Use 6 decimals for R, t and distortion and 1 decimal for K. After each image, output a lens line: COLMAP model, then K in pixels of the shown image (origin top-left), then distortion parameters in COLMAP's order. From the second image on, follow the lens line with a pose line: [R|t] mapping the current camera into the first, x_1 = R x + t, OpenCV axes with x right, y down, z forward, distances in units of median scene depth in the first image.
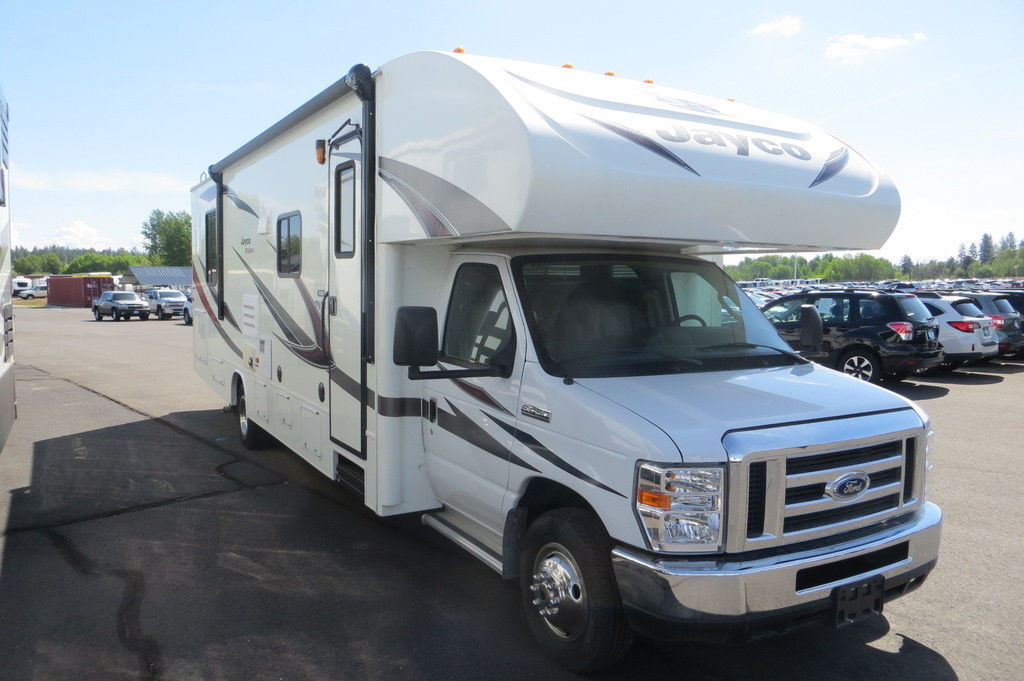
lens RADIAL K [[781.6, 0, 481.8], [0, 781.6, 368.1], [0, 0, 1]] dist [-0.169821, 0.232718]
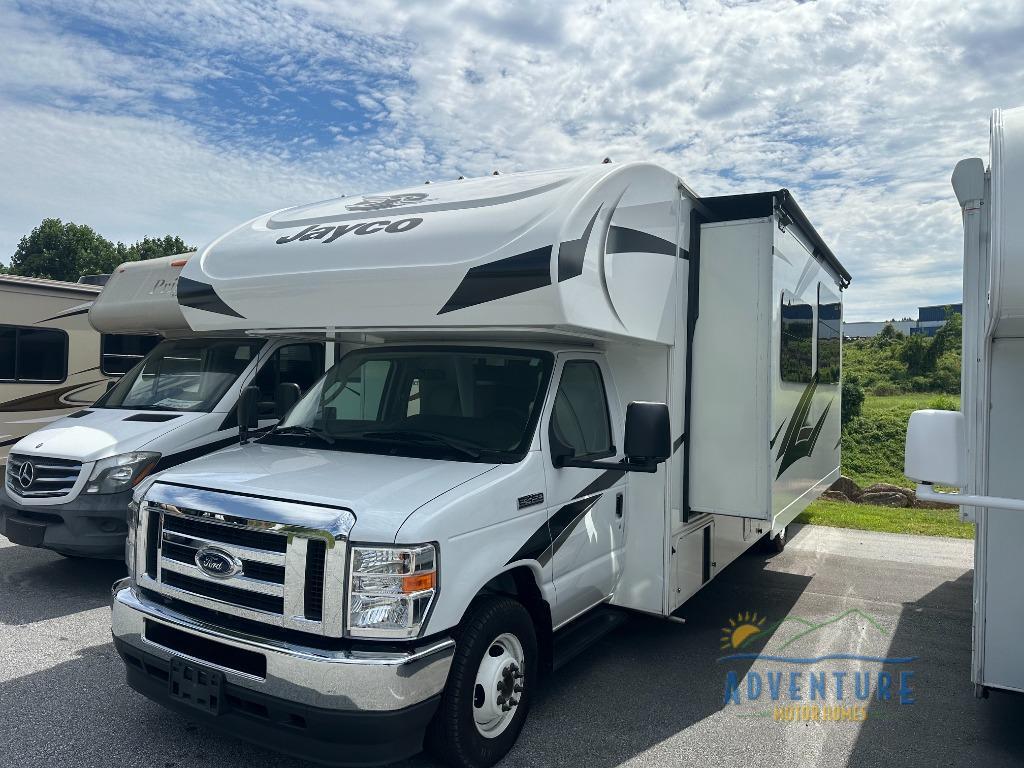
lens RADIAL K [[752.6, 0, 512.4], [0, 752.6, 369.7], [0, 0, 1]] dist [-0.000723, -0.002479]
pose [[0.531329, -0.000166, -0.847165, 1.418852], [-0.134363, 0.987326, -0.084464, -0.056866], [0.836442, 0.158706, 0.524573, 0.723206]]
